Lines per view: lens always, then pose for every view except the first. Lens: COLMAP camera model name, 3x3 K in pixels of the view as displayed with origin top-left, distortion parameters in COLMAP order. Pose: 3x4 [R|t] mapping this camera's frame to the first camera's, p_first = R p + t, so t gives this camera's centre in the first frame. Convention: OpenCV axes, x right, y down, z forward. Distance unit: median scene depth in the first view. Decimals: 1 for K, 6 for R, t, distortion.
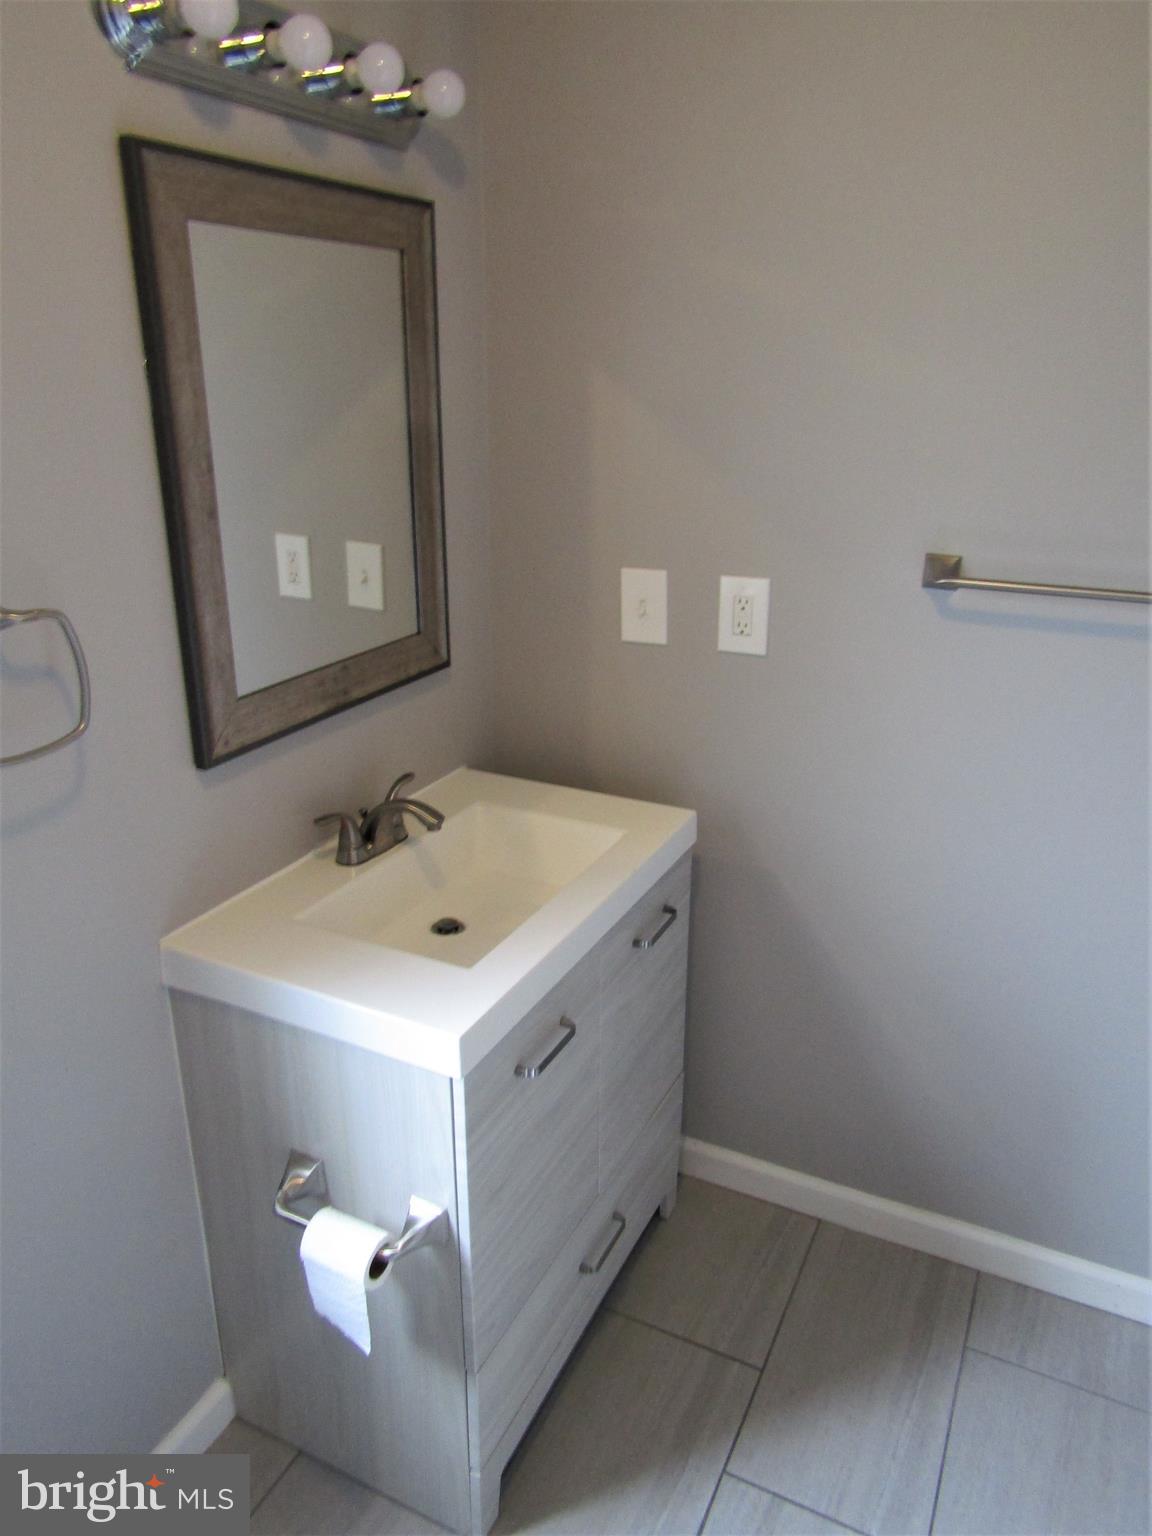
lens RADIAL K [[1088.4, 0, 576.0], [0, 1088.4, 768.0], [0, 0, 1]] dist [-0.009755, -0.001651]
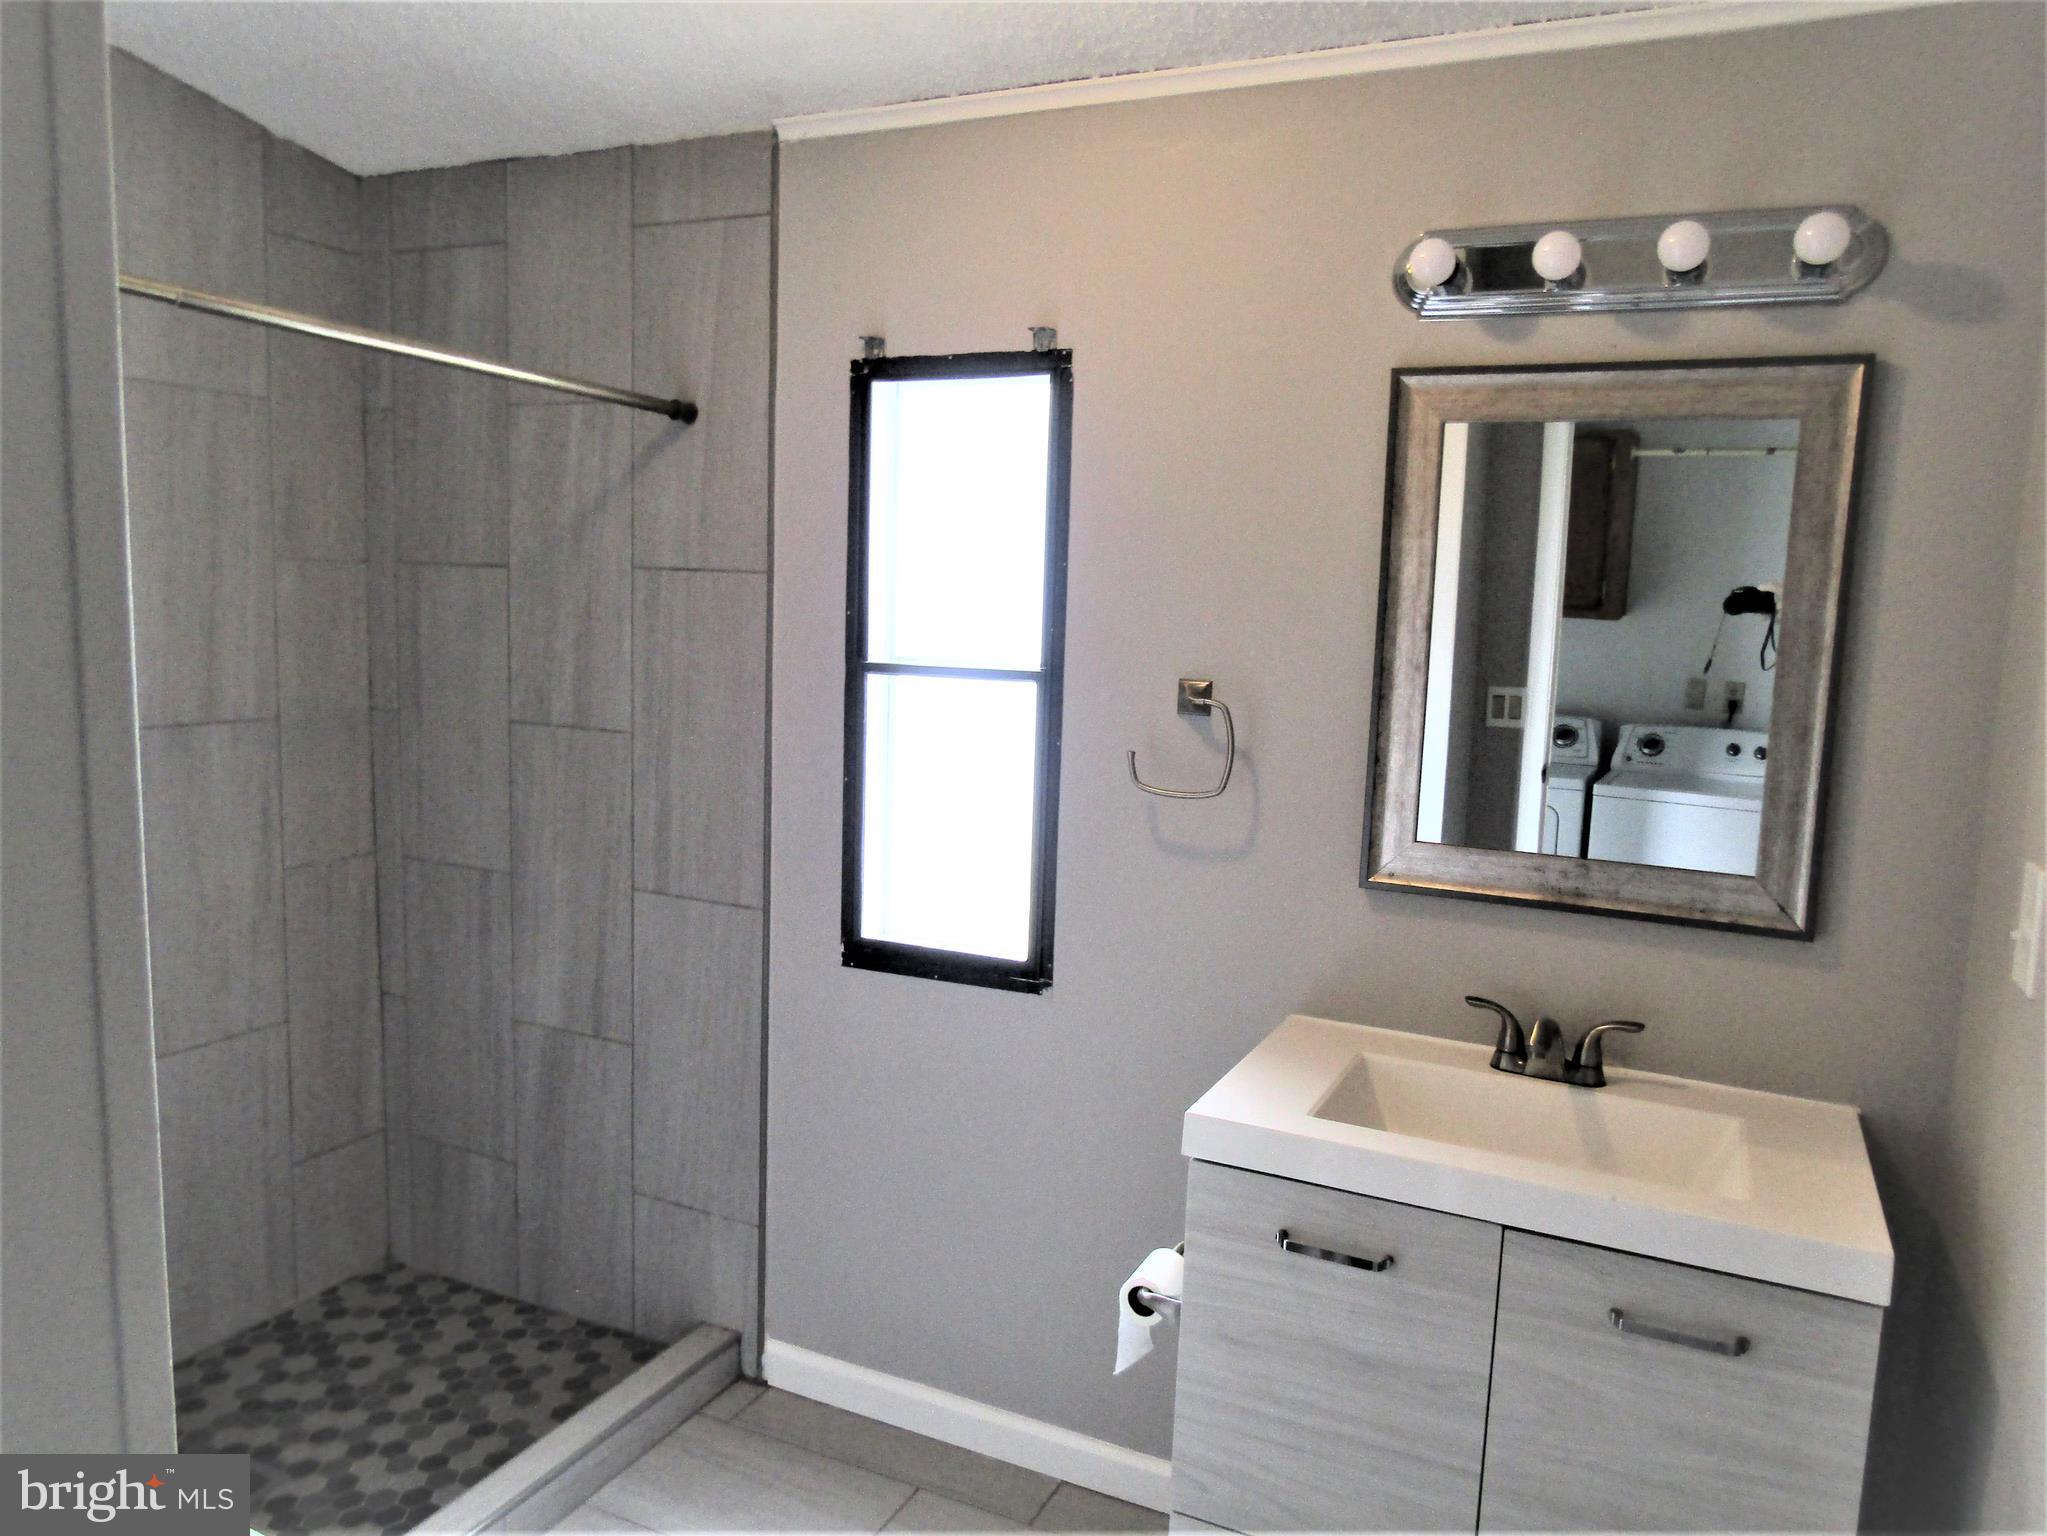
lens RADIAL K [[1450.5, 0, 1023.5], [0, 1450.5, 768.0], [0, 0, 1]] dist [-0.009755, -0.001651]
pose [[0.010613, 0.128125, -0.991701, 0.971987], [-0.379820, 0.917943, 0.114531, -0.130920], [0.925000, 0.375452, 0.058407, 0.488070]]
